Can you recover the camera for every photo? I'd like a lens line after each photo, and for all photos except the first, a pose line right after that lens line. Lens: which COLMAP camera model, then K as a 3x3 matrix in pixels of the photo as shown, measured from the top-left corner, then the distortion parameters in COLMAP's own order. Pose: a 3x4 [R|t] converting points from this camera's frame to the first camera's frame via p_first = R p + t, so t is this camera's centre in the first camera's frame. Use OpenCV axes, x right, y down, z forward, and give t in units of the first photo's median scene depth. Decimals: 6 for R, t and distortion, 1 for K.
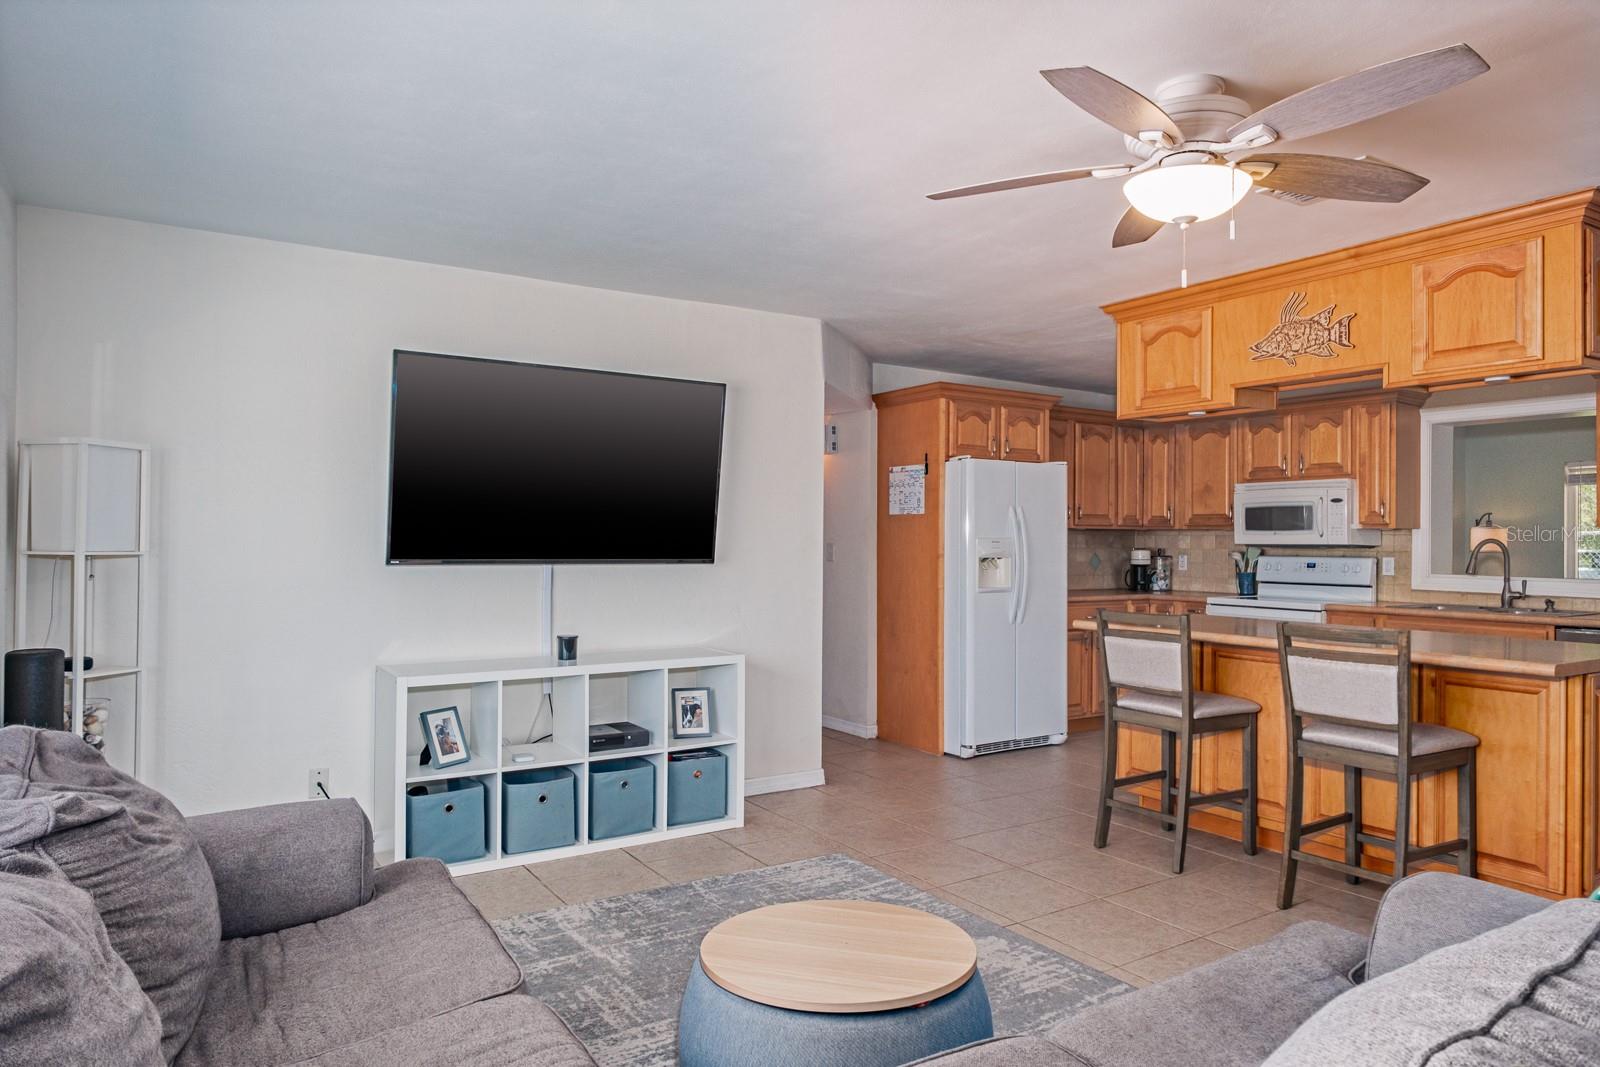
lens RADIAL K [[1002.0, 0, 791.5], [0, 1002.0, 536.7], [0, 0, 1]] dist [-0.005642, 0.000546]
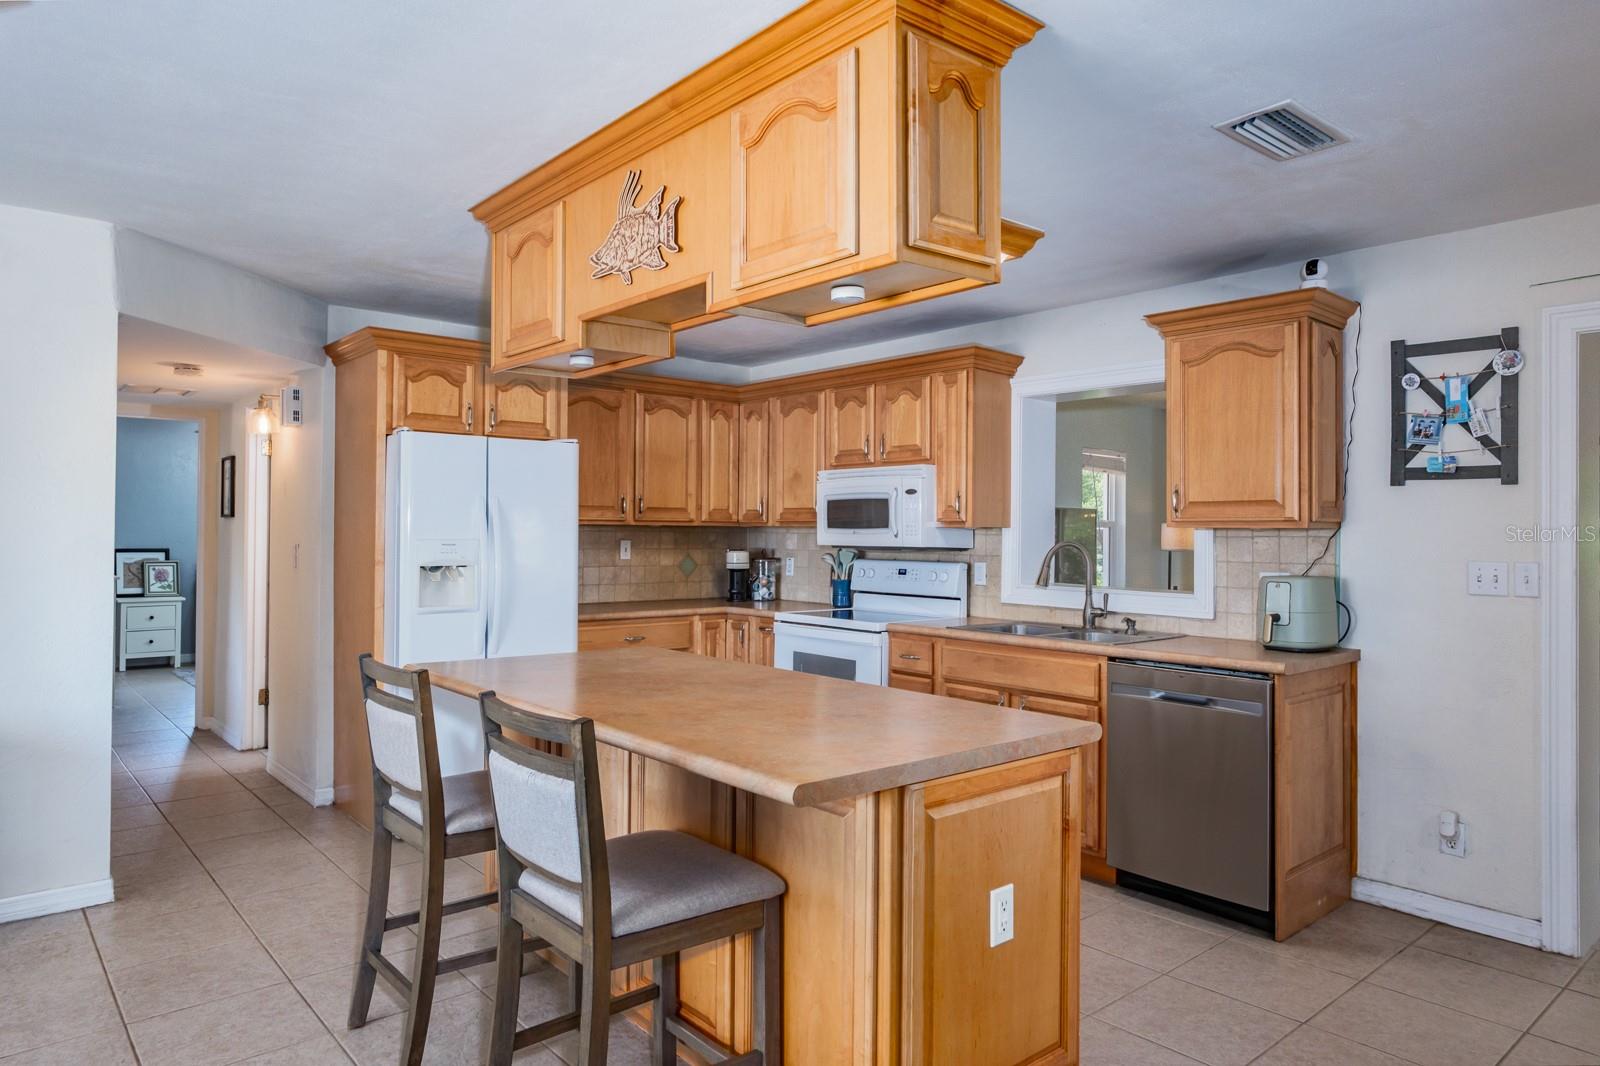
lens RADIAL K [[1002.0, 0, 791.5], [0, 1002.0, 536.2], [0, 0, 1]] dist [-0.005642, 0.000546]
pose [[0.990308, -0.000149, 0.138887, 0.330963], [-0.001163, 0.999955, 0.009366, -0.008035], [-0.138882, -0.009437, 0.990264, 0.216623]]
